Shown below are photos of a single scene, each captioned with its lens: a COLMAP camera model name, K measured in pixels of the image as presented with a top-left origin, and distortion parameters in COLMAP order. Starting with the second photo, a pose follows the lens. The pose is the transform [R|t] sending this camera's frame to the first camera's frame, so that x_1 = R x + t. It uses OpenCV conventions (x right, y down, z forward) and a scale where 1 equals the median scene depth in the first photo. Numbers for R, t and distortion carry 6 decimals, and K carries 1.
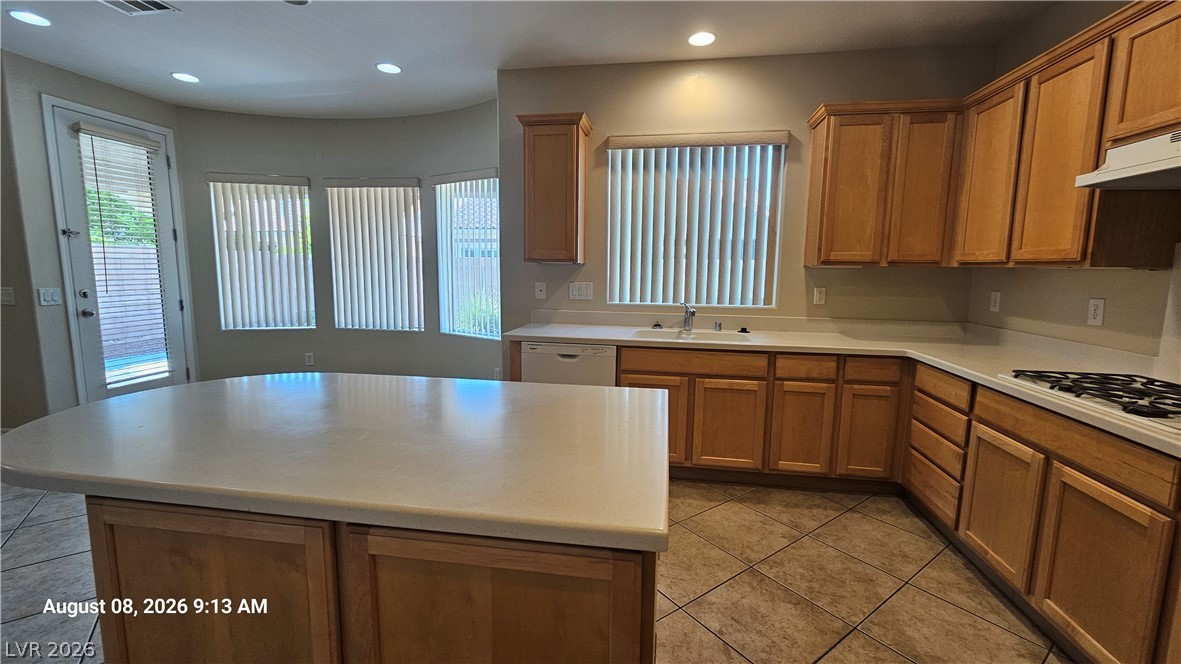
lens RADIAL K [[483.8, 0, 588.4], [0, 483.8, 329.1], [0, 0, 1]] dist [0.000405, 0.000250]
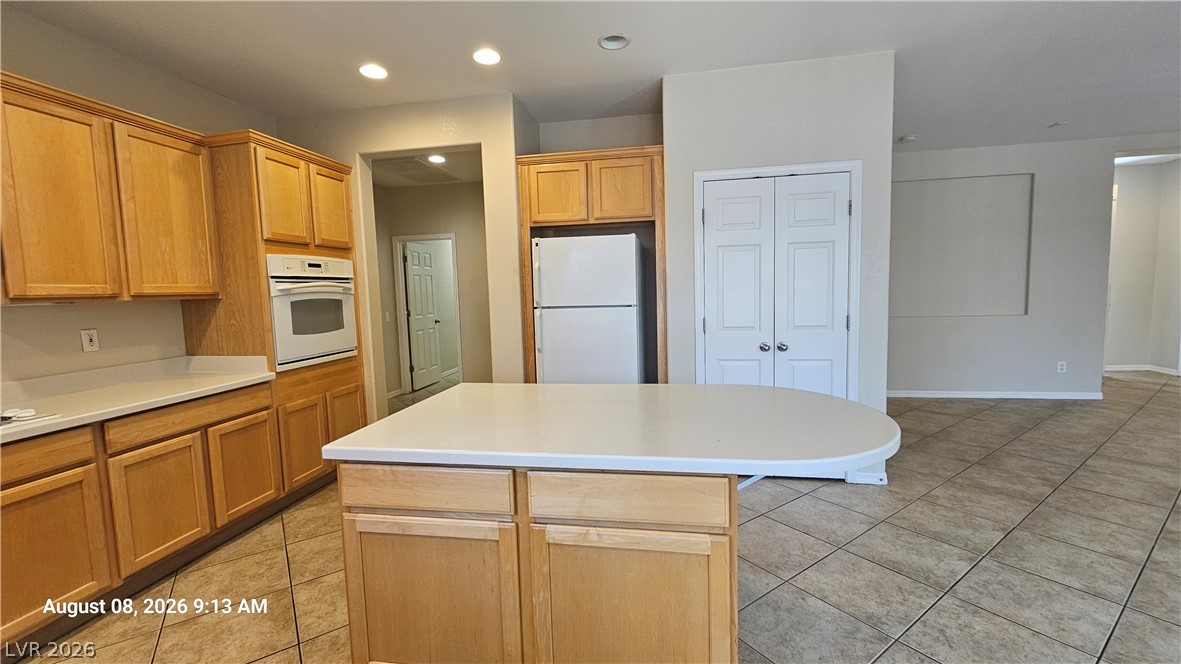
lens RADIAL K [[483.8, 0, 591.7], [0, 483.8, 329.0], [0, 0, 1]] dist [0.000405, 0.000250]
pose [[-0.999605, 0.027161, 0.007199, -0.133805], [0.028067, 0.977238, 0.210280, -0.170470], [-0.001324, 0.210399, -0.977615, 1.317655]]
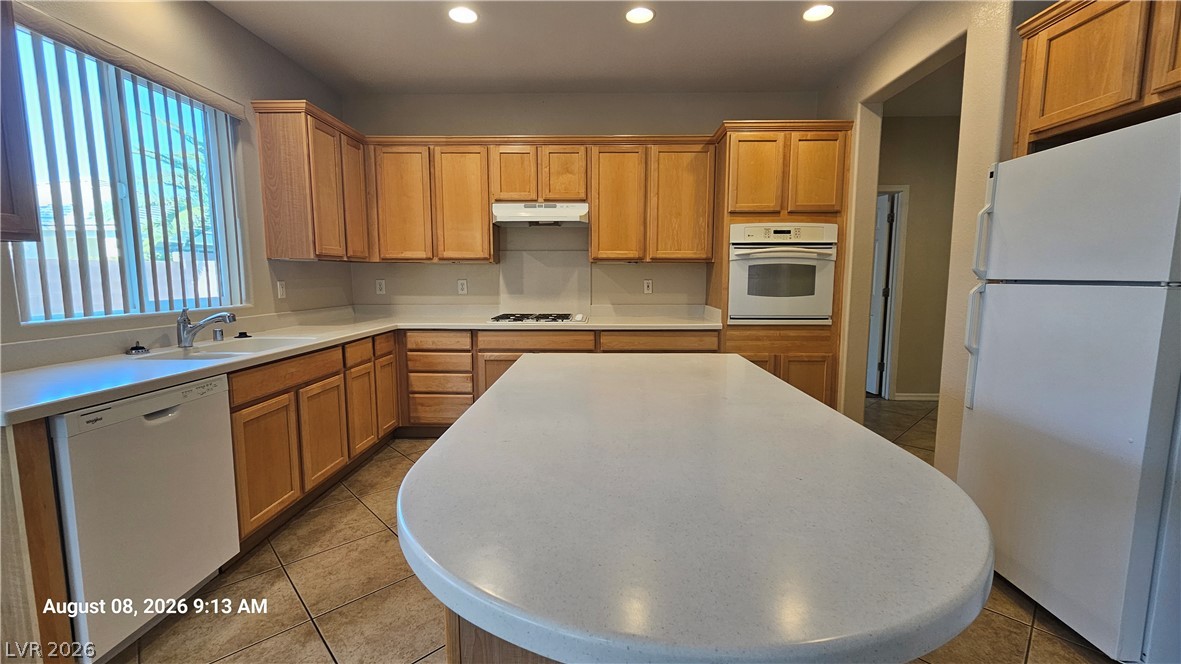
lens RADIAL K [[483.8, 0, 588.0], [0, 483.8, 329.5], [0, 0, 1]] dist [0.000405, 0.000250]
pose [[-0.138021, -0.119199, 0.983230, -0.757133], [0.128111, 0.982243, 0.137063, -0.059194], [-0.982109, 0.144880, -0.120300, 0.686145]]
